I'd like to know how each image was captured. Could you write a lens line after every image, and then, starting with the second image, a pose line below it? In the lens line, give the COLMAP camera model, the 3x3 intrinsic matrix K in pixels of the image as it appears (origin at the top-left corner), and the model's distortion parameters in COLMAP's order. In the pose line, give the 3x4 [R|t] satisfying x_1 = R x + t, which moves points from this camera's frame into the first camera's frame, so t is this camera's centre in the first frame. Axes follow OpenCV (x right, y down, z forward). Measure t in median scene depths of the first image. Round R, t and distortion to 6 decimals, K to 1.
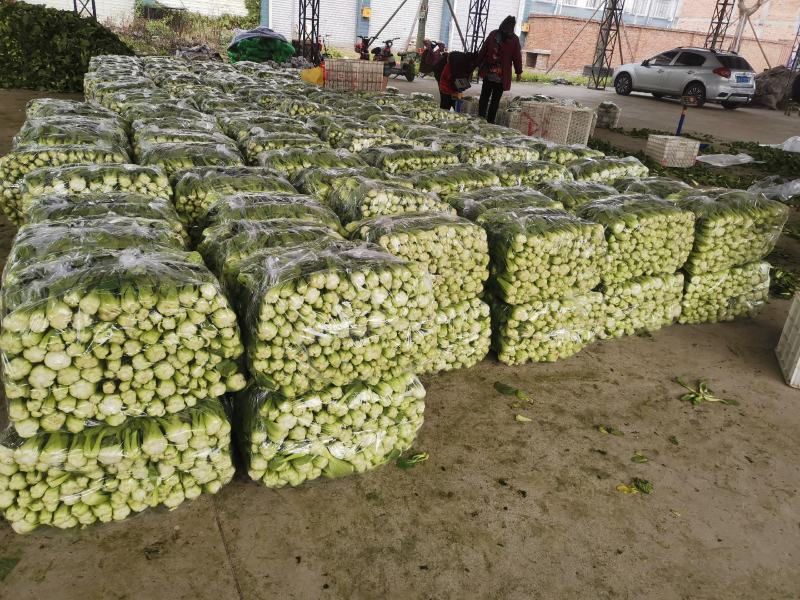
lens RADIAL K [[599.0, 0, 403.1], [0, 599.0, 299.9], [0, 0, 1]] dist [0.041037, -0.023631]
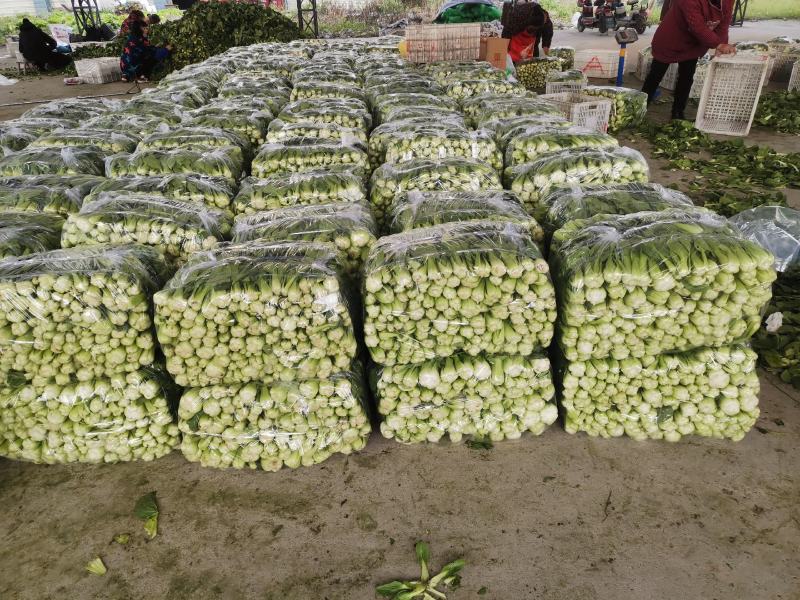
lens RADIAL K [[599.0, 0, 403.1], [0, 599.0, 299.9], [0, 0, 1]] dist [0.041037, -0.023631]
pose [[0.900145, 0.089902, -0.426212, 0.543202], [-0.067813, 0.995462, 0.066757, -0.121678], [0.430280, -0.031188, 0.902157, 0.371752]]
